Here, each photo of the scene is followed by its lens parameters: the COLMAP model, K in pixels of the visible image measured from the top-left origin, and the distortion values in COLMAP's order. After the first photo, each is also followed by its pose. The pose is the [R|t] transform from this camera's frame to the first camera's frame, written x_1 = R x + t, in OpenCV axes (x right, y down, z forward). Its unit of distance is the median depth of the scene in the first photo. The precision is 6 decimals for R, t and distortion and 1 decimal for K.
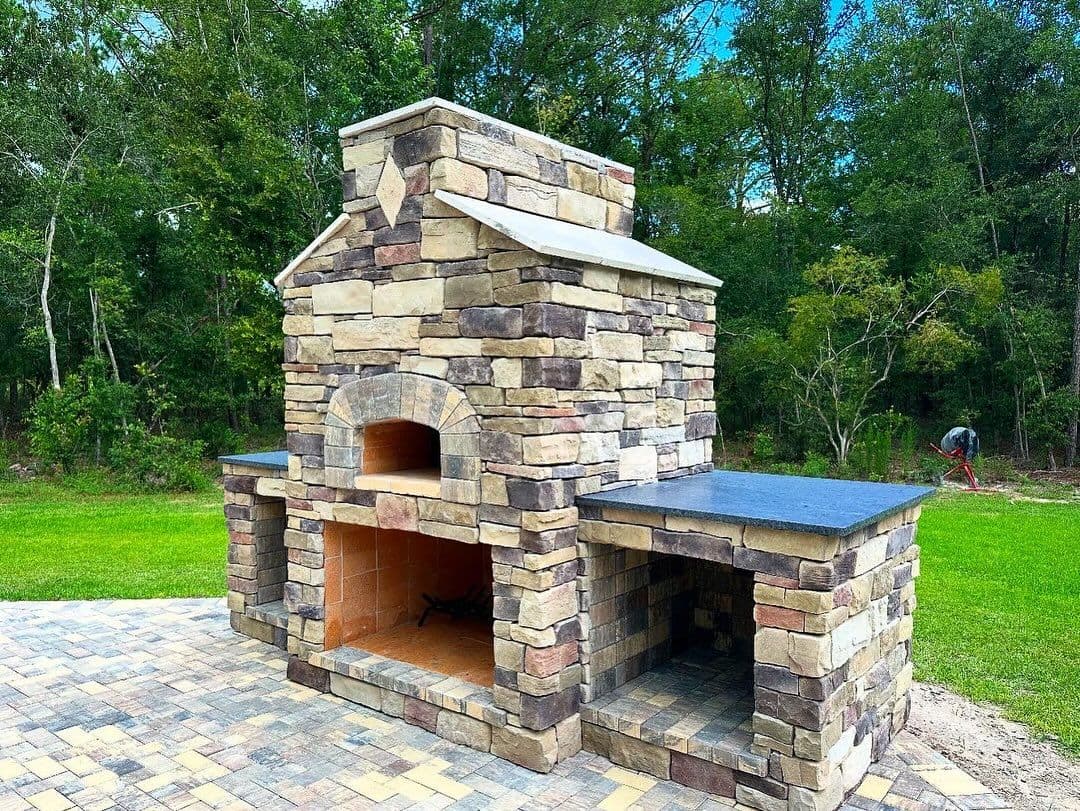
lens RADIAL K [[837.3, 0, 540.0], [0, 837.3, 405.5], [0, 0, 1]] dist [0.061217, -0.004103]
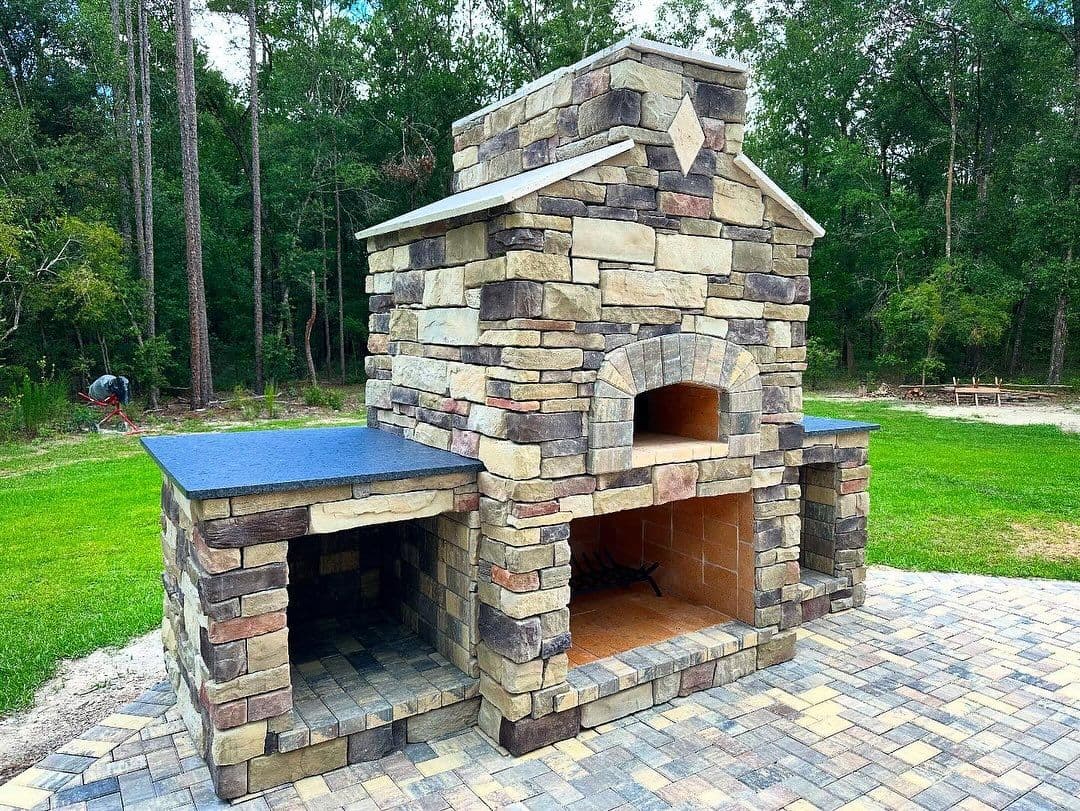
lens RADIAL K [[762.8, 0, 540.0], [0, 762.8, 377.4], [0, 0, 1]] dist [0.041614, -0.004418]
pose [[0.311131, -0.056567, 0.948682, -1.026369], [0.023118, 0.998382, 0.051948, -0.037565], [-0.950086, 0.005769, 0.311936, 0.886596]]
